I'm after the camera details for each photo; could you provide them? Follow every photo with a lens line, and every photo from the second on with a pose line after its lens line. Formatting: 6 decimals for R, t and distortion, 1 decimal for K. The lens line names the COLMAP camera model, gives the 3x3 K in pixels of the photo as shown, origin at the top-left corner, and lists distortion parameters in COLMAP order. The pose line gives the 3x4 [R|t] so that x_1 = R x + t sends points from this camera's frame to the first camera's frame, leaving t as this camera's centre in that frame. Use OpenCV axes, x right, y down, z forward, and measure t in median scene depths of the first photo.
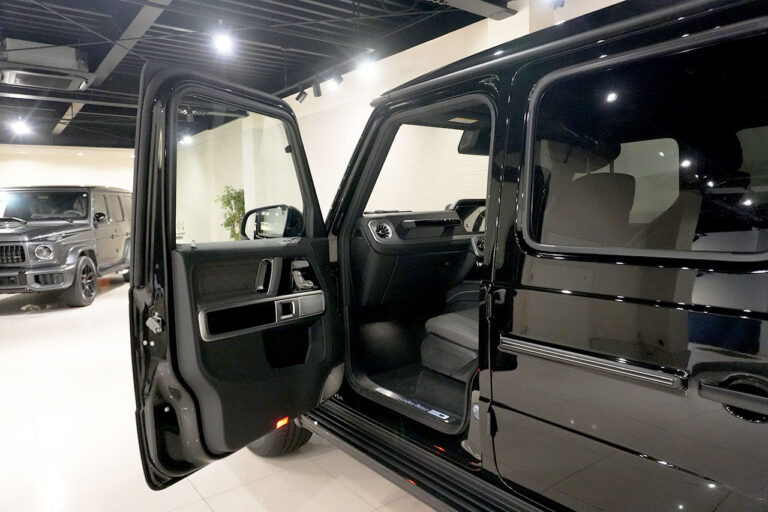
lens RADIAL K [[519.3, 0, 388.5], [0, 519.3, 254.0], [0, 0, 1]] dist [-0.041802, 0.029045]
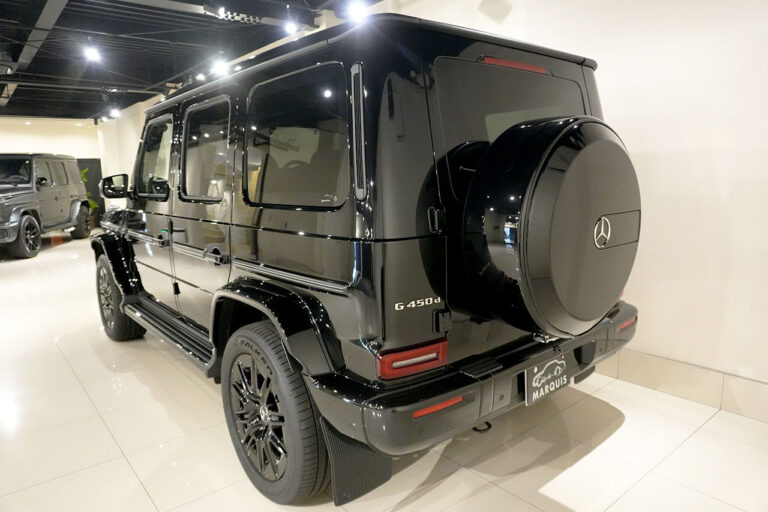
lens RADIAL K [[519.3, 0, 381.0], [0, 519.3, 252.2], [0, 0, 1]] dist [-0.041802, 0.029045]
pose [[0.999762, -0.003708, 0.021508, 0.186851], [0.002245, 0.997708, 0.067635, 0.011376], [-0.021709, -0.067570, 0.997478, -0.184105]]
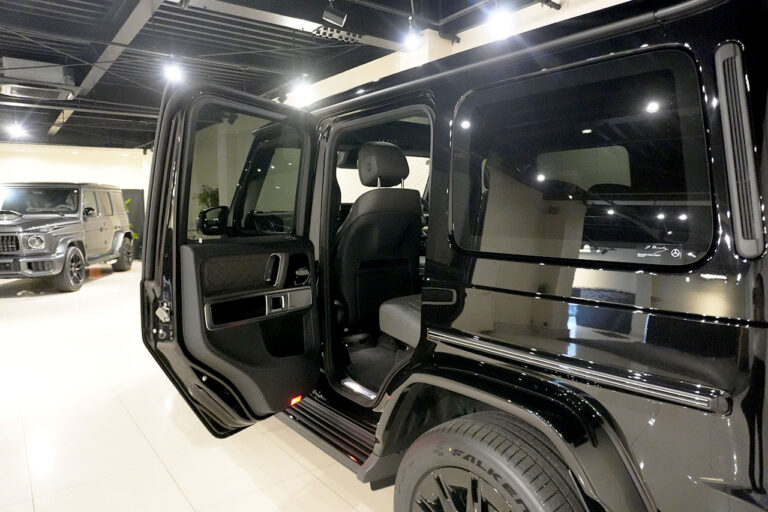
lens RADIAL K [[519.3, 0, 382.1], [0, 519.3, 253.3], [0, 0, 1]] dist [-0.041802, 0.029045]
pose [[0.999723, 0.018532, -0.014514, 0.092370], [-0.018511, 0.999827, 0.001575, 0.004767], [0.014540, -0.001305, 0.999893, -0.100460]]
